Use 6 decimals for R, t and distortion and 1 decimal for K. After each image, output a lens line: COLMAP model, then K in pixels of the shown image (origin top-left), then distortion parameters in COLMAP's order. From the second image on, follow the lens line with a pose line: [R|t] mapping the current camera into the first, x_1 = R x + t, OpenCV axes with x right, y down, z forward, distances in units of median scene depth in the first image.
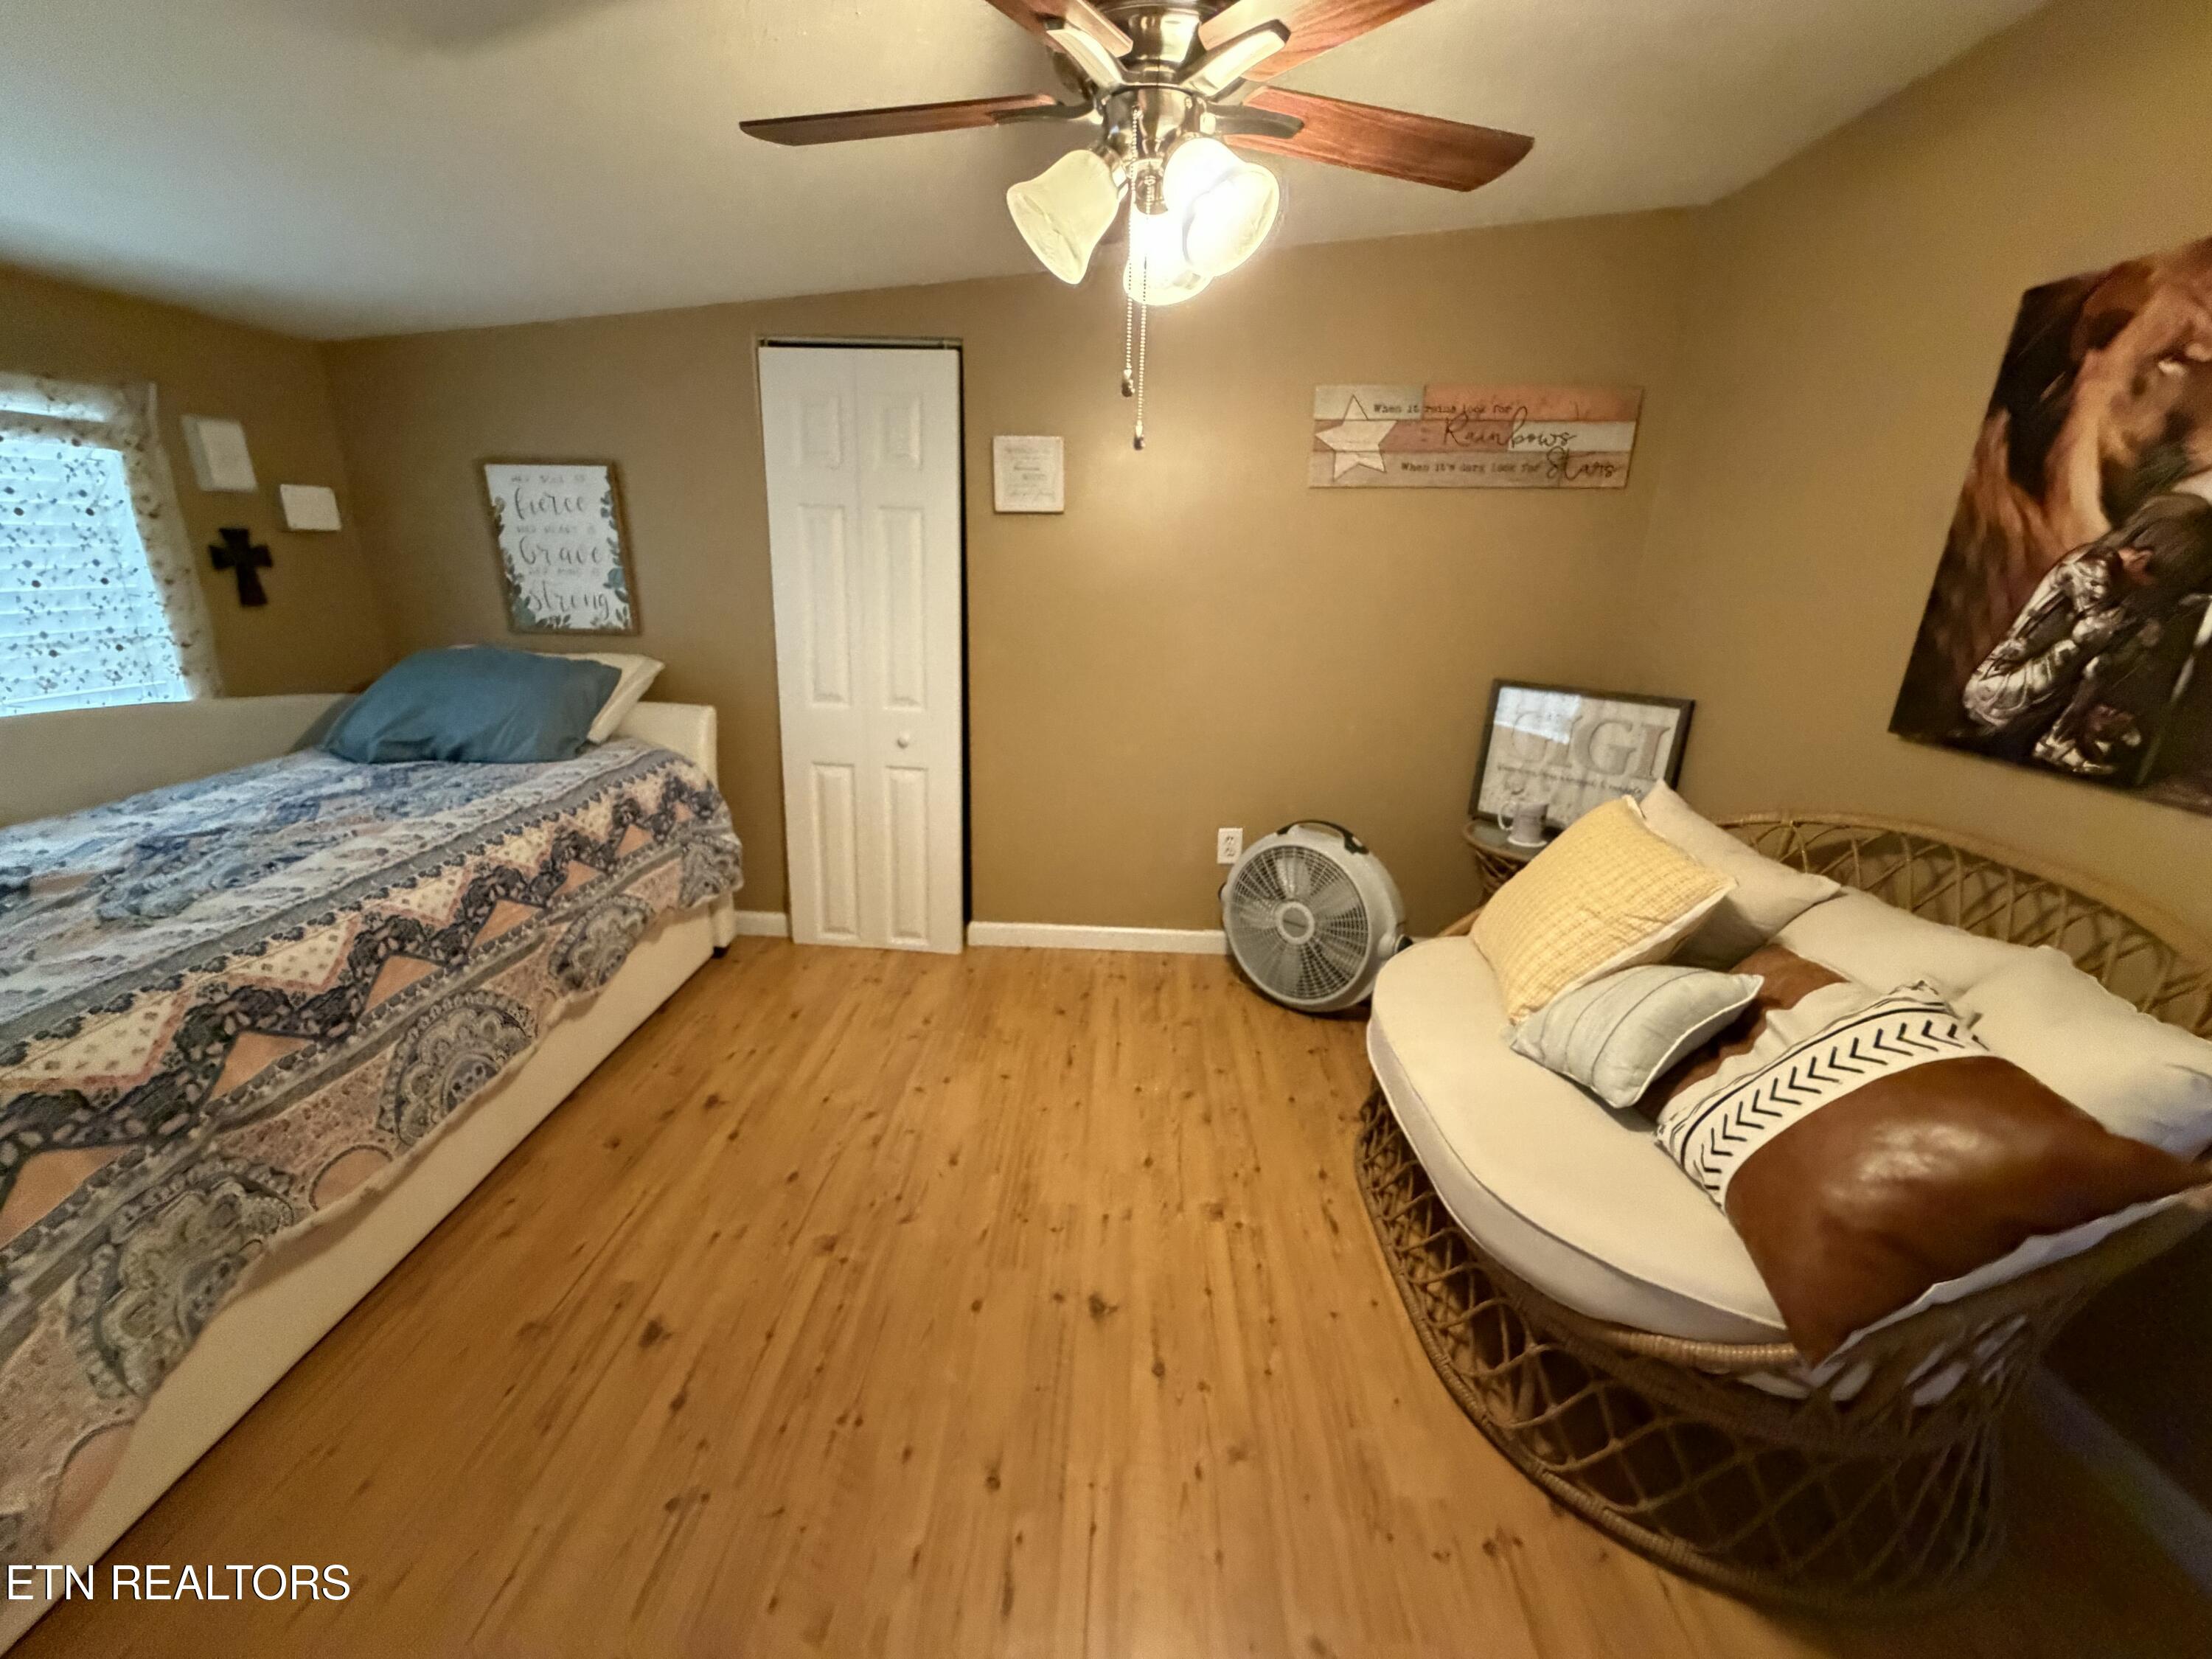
lens RADIAL K [[887.7, 0, 1109.1], [0, 887.7, 829.1], [0, 0, 1]] dist [0.003349, -0.000371]
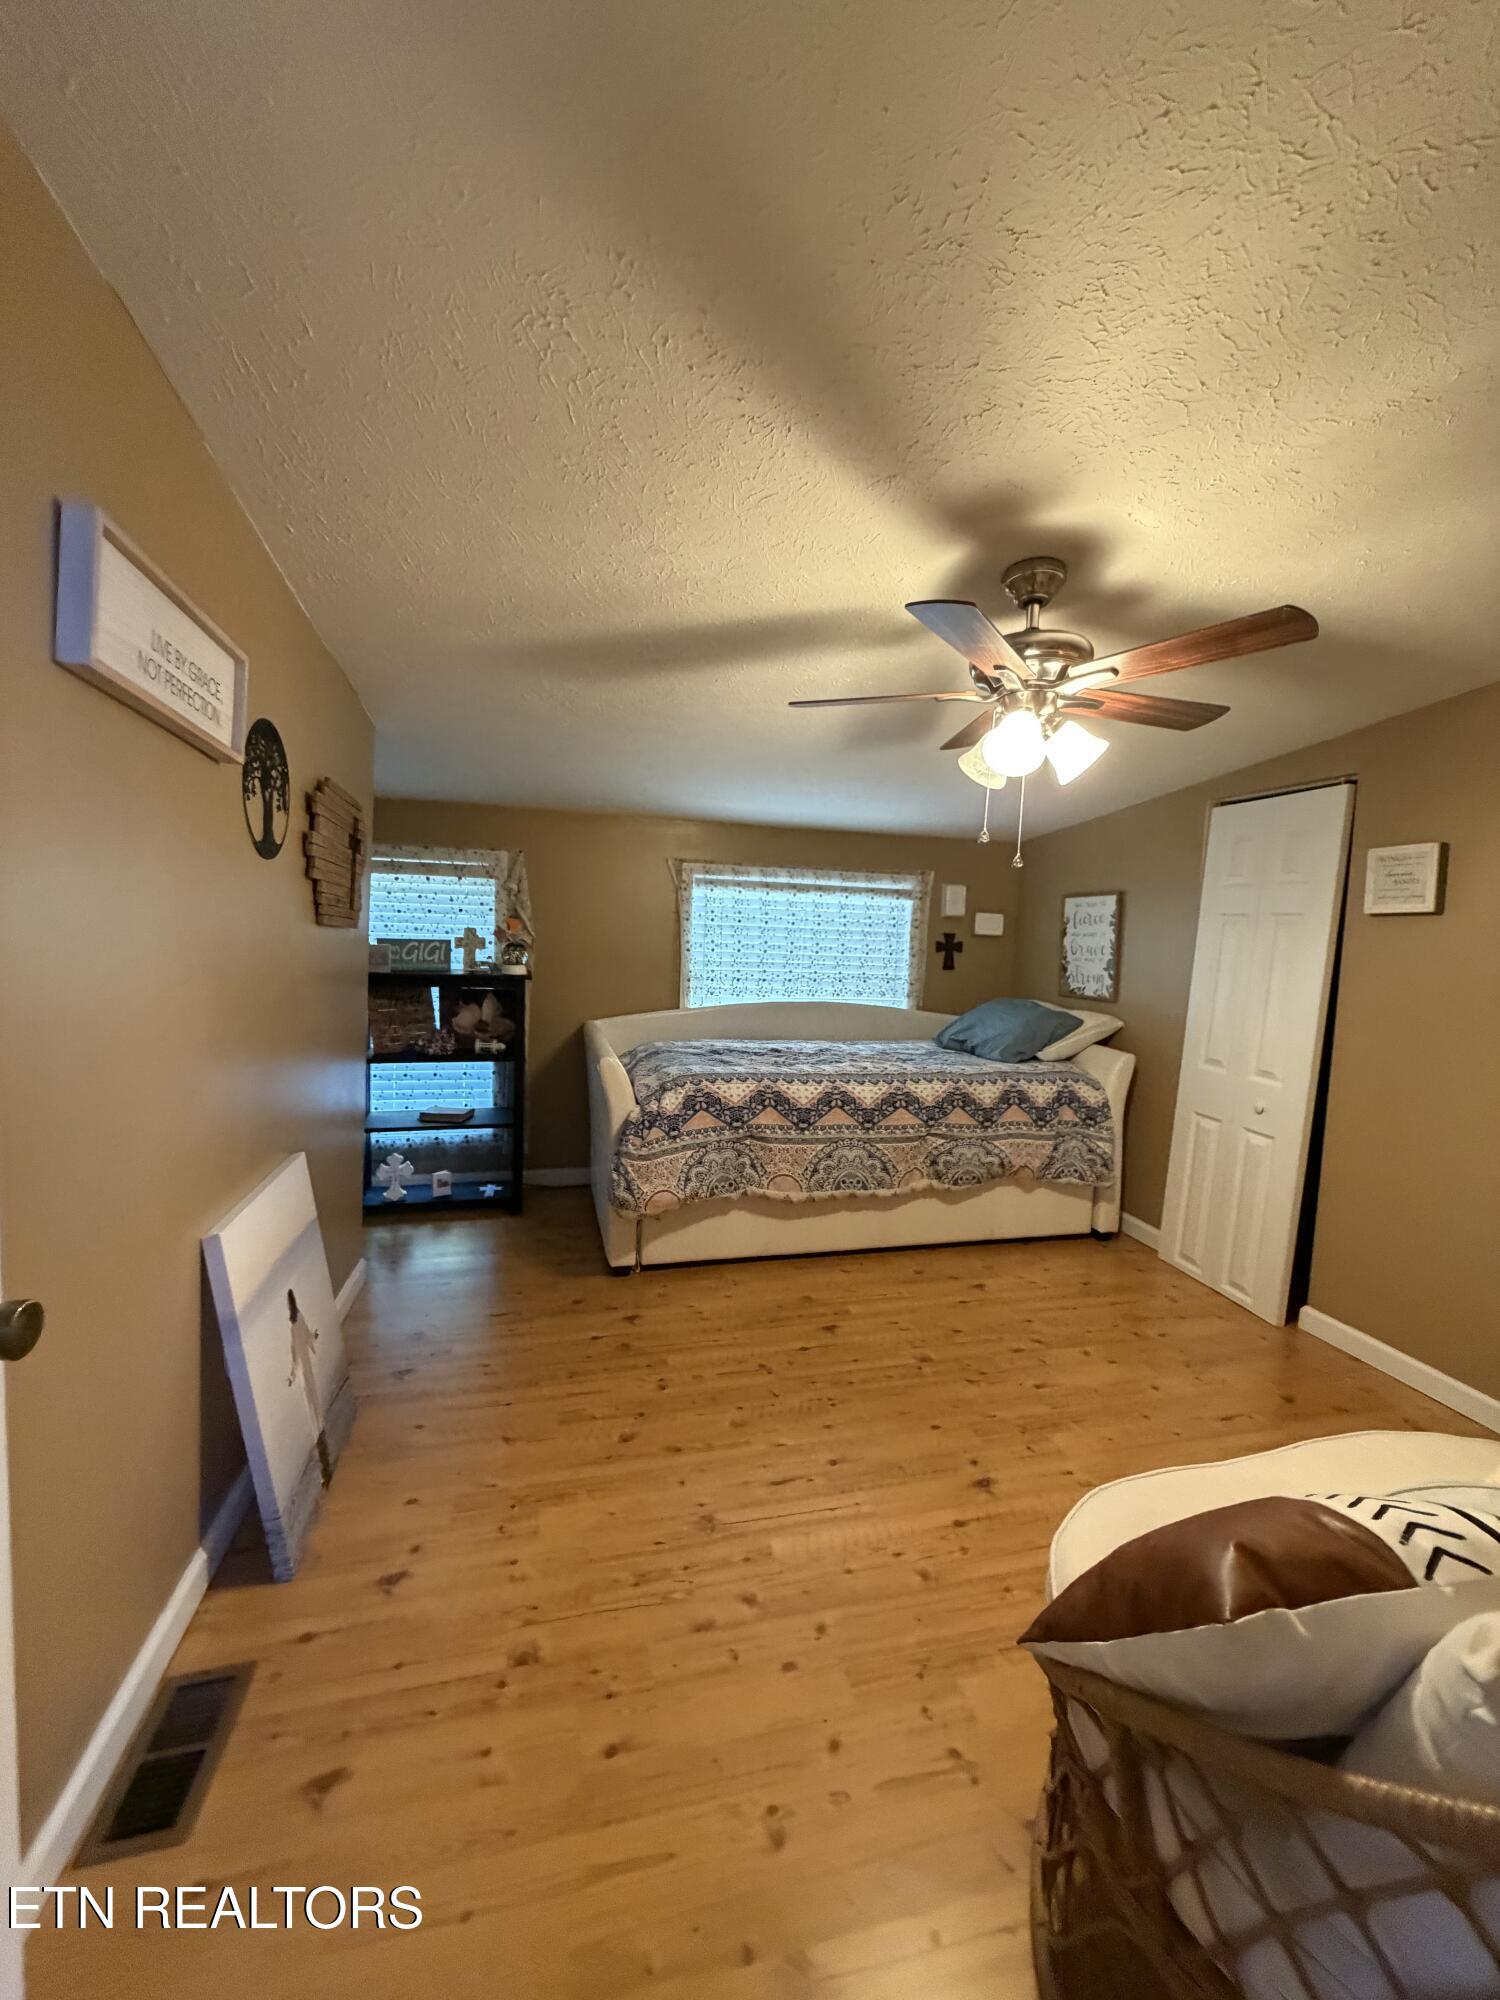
lens RADIAL K [[802.7, 0, 747.5], [0, 802.7, 991.1], [0, 0, 1]] dist [0.003349, -0.000371]
pose [[0.282619, 0.059798, -0.957367, 0.738191], [-0.321651, 0.946179, -0.035854, 0.007278], [0.903697, 0.318071, 0.286642, 0.092454]]
